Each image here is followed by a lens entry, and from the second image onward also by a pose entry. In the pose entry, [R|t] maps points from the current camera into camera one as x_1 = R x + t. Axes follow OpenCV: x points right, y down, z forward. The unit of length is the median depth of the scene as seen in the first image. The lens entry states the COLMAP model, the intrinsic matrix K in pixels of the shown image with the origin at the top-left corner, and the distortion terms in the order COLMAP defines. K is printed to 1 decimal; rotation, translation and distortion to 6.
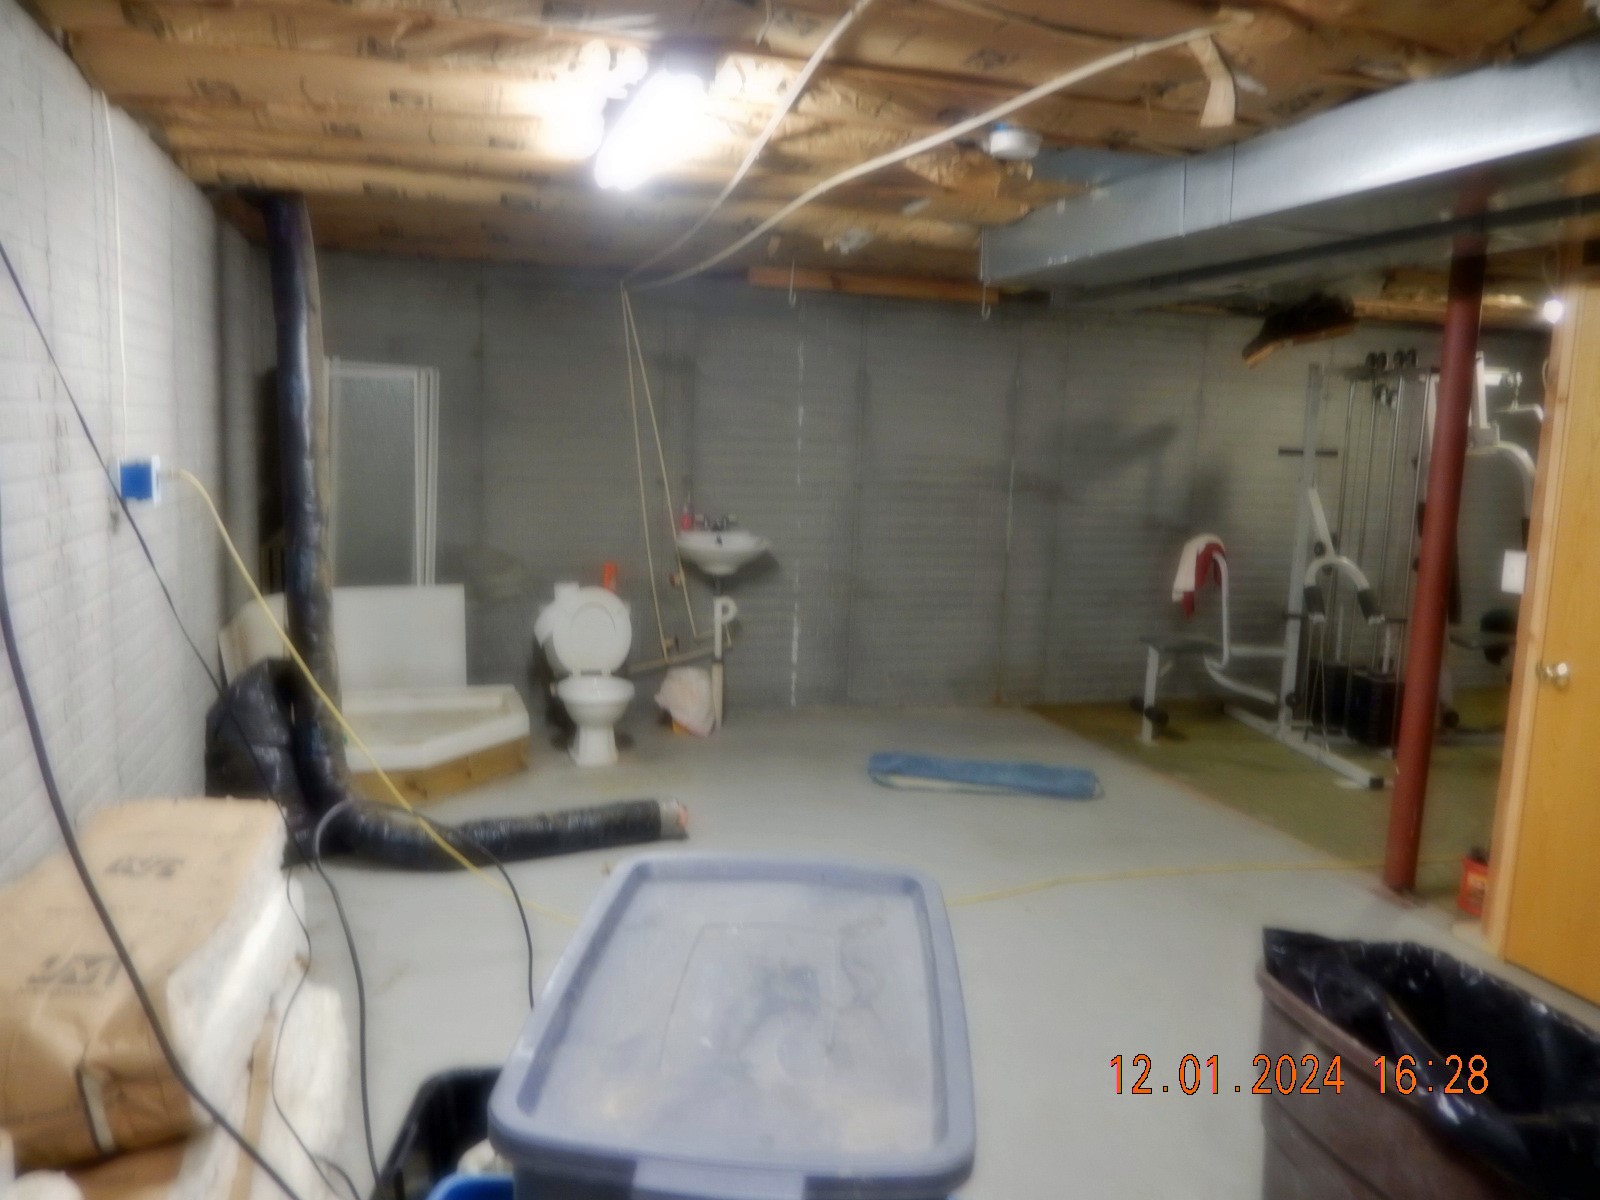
lens RADIAL K [[1165.4, 0, 806.9], [0, 1165.4, 601.0], [0, 0, 1]] dist [-0.007139, -0.005938]
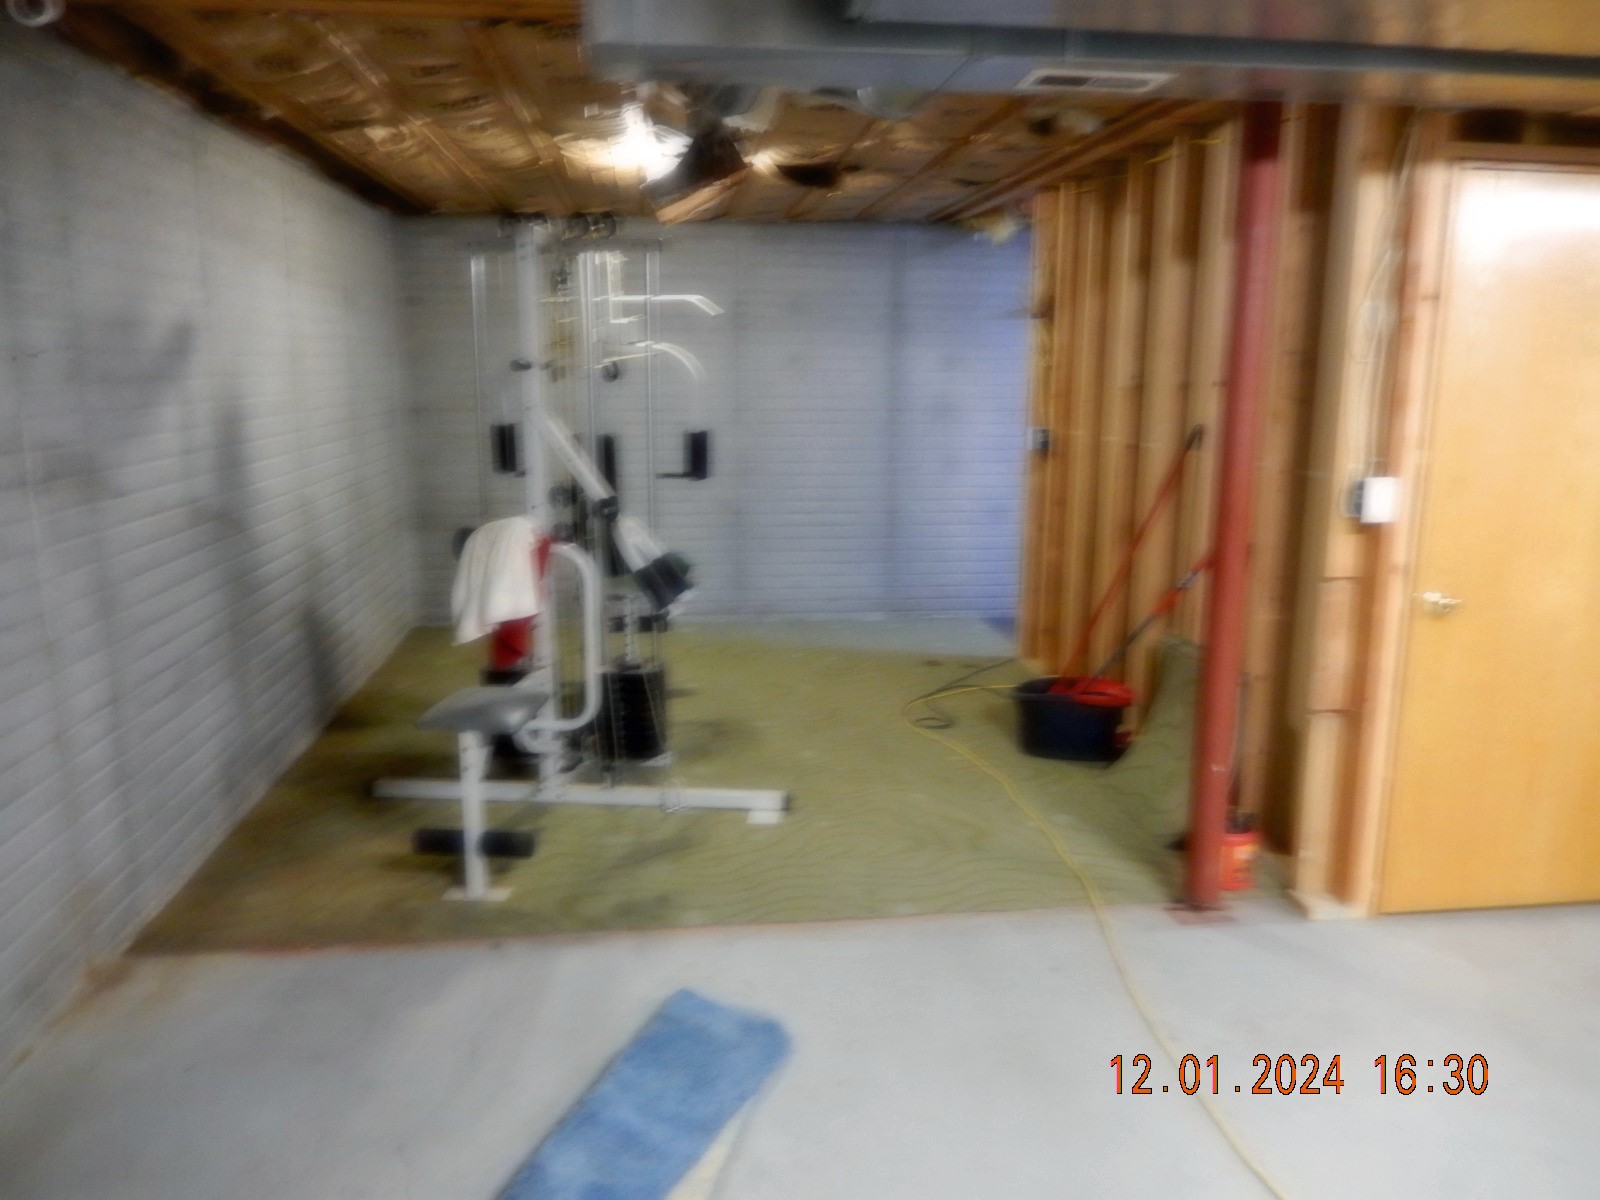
lens RADIAL K [[1165.4, 0, 806.9], [0, 1165.4, 601.0], [0, 0, 1]] dist [-0.007139, -0.005938]
pose [[0.190961, -0.214387, 0.957900, -0.216143], [0.141374, 0.971691, 0.189290, -0.119105], [-0.971364, 0.099275, 0.215864, 0.840399]]
